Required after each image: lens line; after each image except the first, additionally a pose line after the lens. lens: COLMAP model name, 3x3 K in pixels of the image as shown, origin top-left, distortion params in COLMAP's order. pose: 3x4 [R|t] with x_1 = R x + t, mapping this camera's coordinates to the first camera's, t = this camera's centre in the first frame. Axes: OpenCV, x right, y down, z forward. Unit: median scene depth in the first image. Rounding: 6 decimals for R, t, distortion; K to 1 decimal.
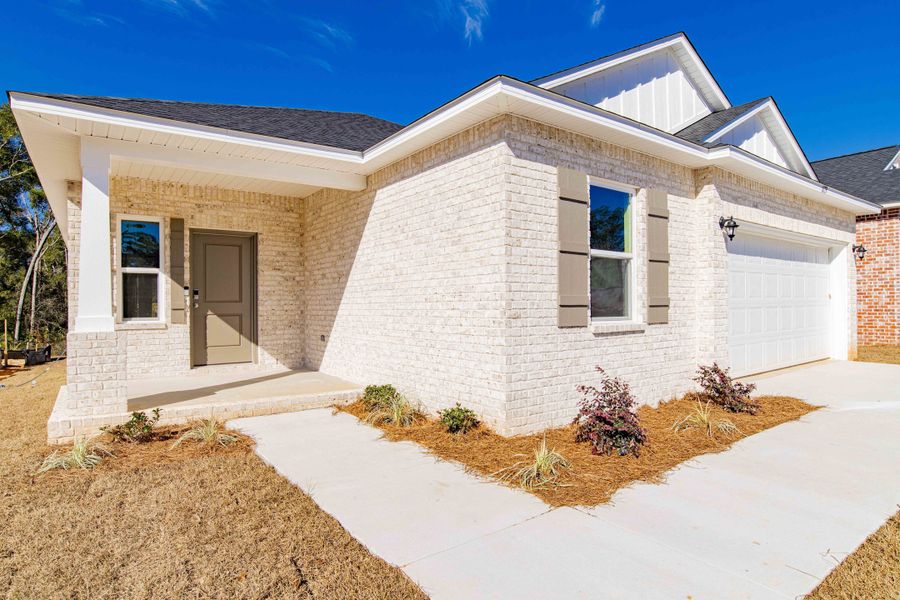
lens RADIAL K [[492.3, 0, 450.3], [0, 492.3, 298.1], [0, 0, 1]] dist [-0.041466, 0.012731]
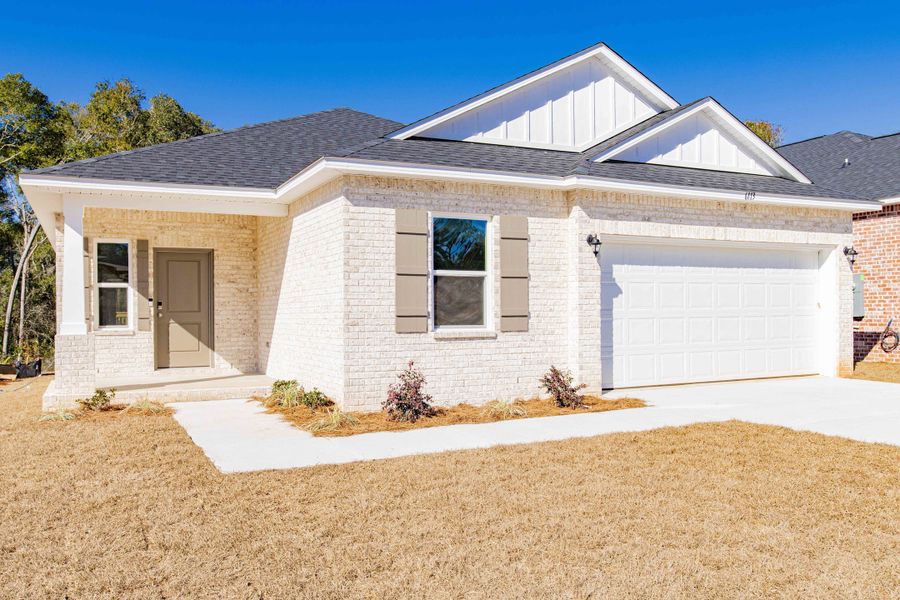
lens RADIAL K [[731.0, 0, 450.1], [0, 731.0, 303.2], [0, 0, 1]] dist [0.001349, -0.000086]
pose [[0.983645, -0.001707, -0.180108, 0.524229], [0.001968, 0.999997, 0.001270, -0.015153], [0.180106, -0.001604, 0.983646, -0.646337]]
